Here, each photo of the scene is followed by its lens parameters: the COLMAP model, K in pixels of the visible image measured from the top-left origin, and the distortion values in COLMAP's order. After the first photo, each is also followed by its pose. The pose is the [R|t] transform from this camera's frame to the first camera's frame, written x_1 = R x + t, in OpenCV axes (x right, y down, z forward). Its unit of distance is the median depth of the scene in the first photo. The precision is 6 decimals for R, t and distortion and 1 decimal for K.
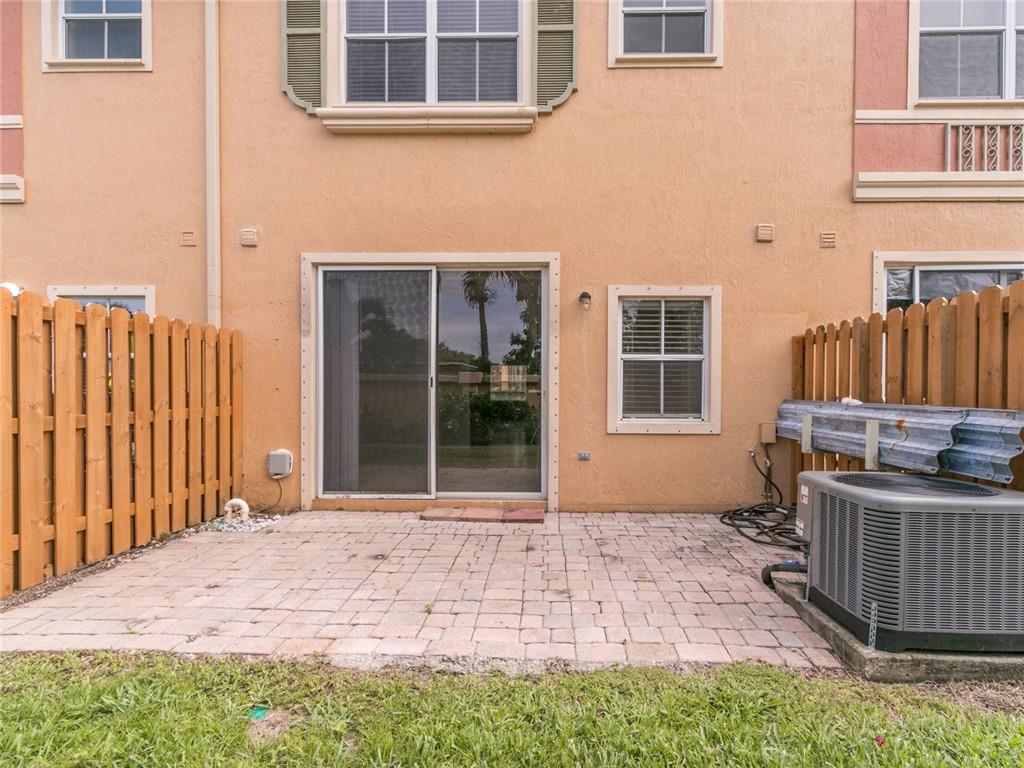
lens RADIAL K [[523.7, 0, 536.8], [0, 523.7, 396.6], [0, 0, 1]] dist [0.010904, -0.005413]
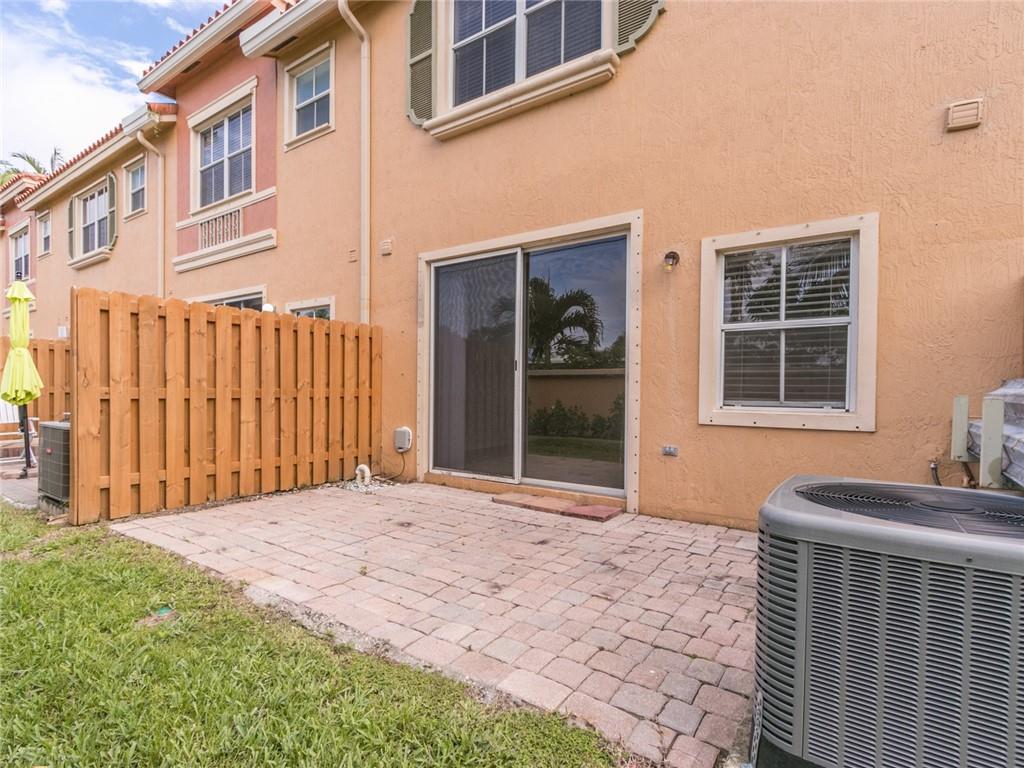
lens RADIAL K [[523.7, 0, 488.4], [0, 523.7, 396.7], [0, 0, 1]] dist [0.010904, -0.005413]
pose [[0.823069, 0.010793, -0.567839, 0.326597], [-0.013191, 0.999913, -0.000114, 0.032832], [0.567788, 0.007584, 0.823140, 0.160759]]
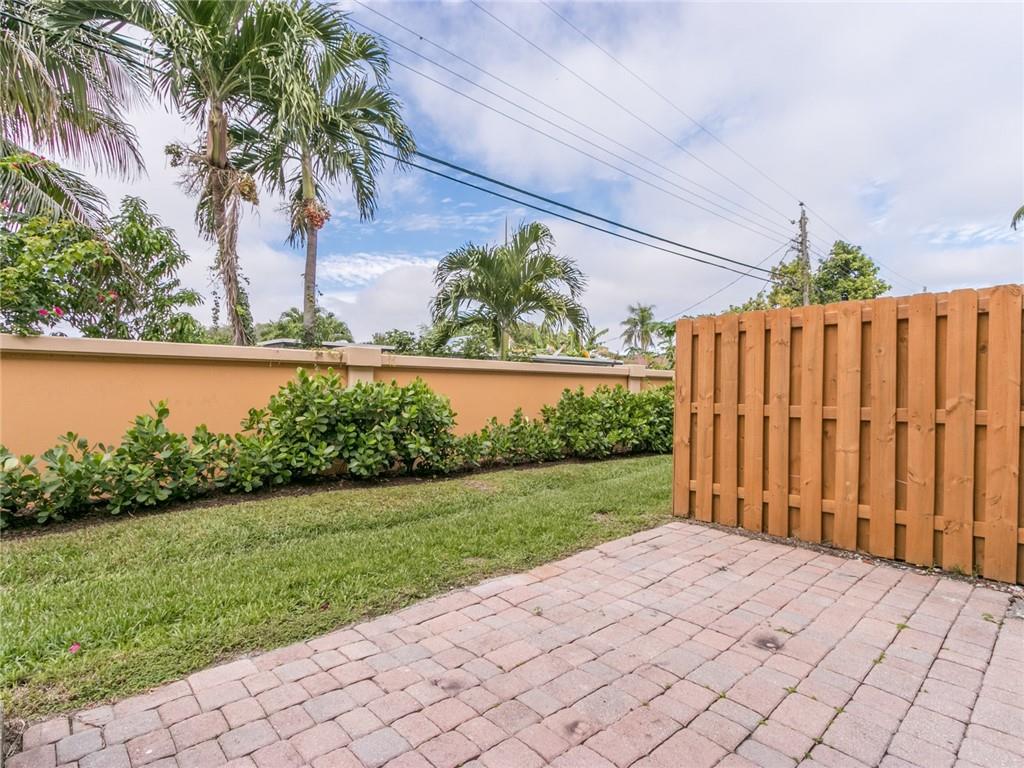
lens RADIAL K [[523.7, 0, 486.2], [0, 523.7, 394.5], [0, 0, 1]] dist [0.010904, -0.005413]
pose [[-0.736024, -0.002931, -0.676949, 0.277444], [-0.020769, 0.999618, 0.018253, 0.002769], [0.676637, 0.027494, -0.735804, 0.907584]]
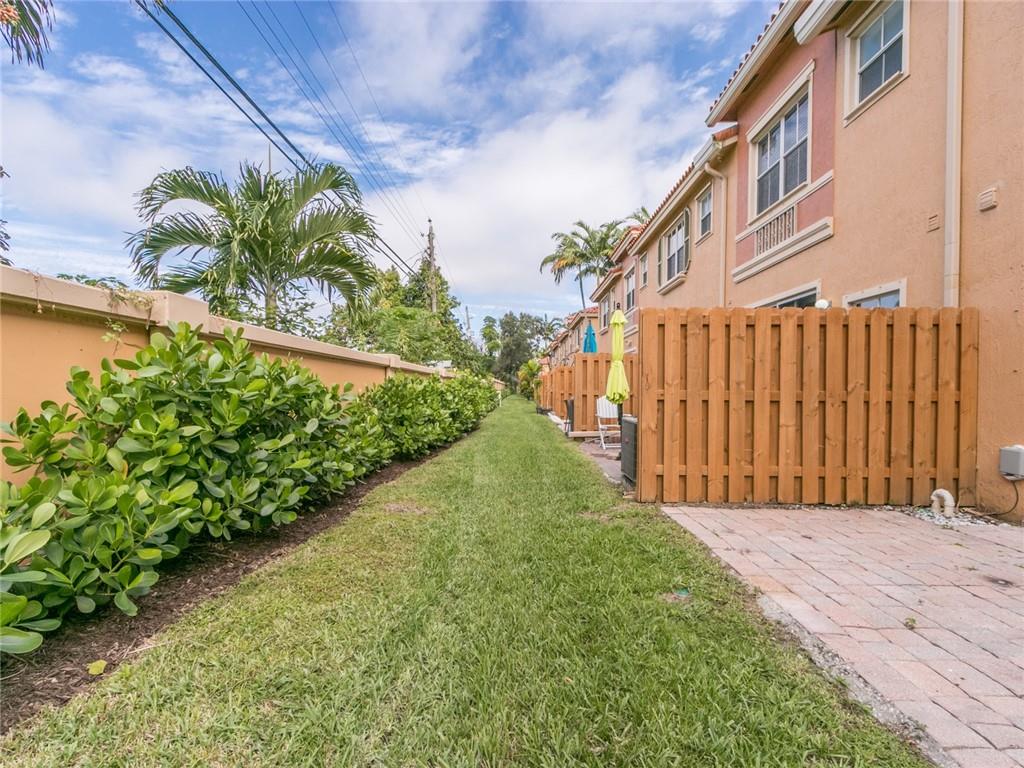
lens RADIAL K [[523.7, 0, 508.8], [0, 523.7, 395.0], [0, 0, 1]] dist [0.010904, -0.005413]
pose [[0.003409, 0.007031, -0.999969, 0.335903], [-0.021384, 0.999747, 0.006956, 0.034783], [0.999766, 0.021360, 0.003559, 0.210746]]
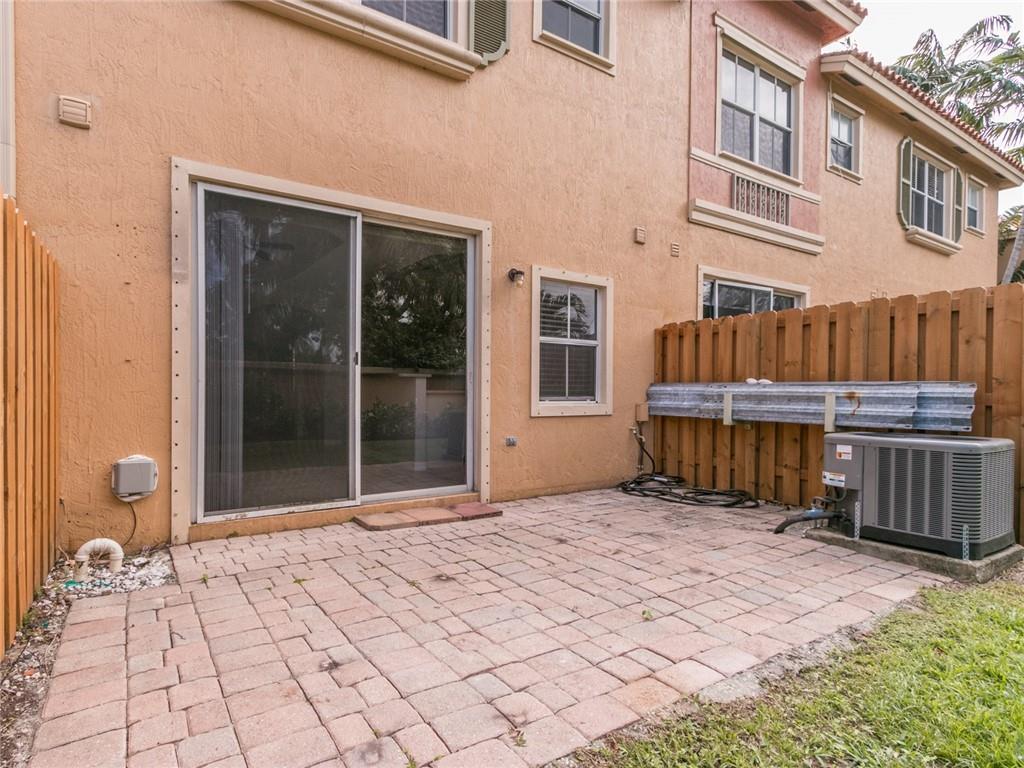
lens RADIAL K [[523.7, 0, 445.0], [0, 523.7, 397.7], [0, 0, 1]] dist [0.010904, -0.005413]
pose [[0.849871, -0.006696, 0.526949, -0.518191], [0.004171, 0.999973, 0.005979, 0.028416], [-0.526975, -0.002884, 0.849876, 0.259409]]
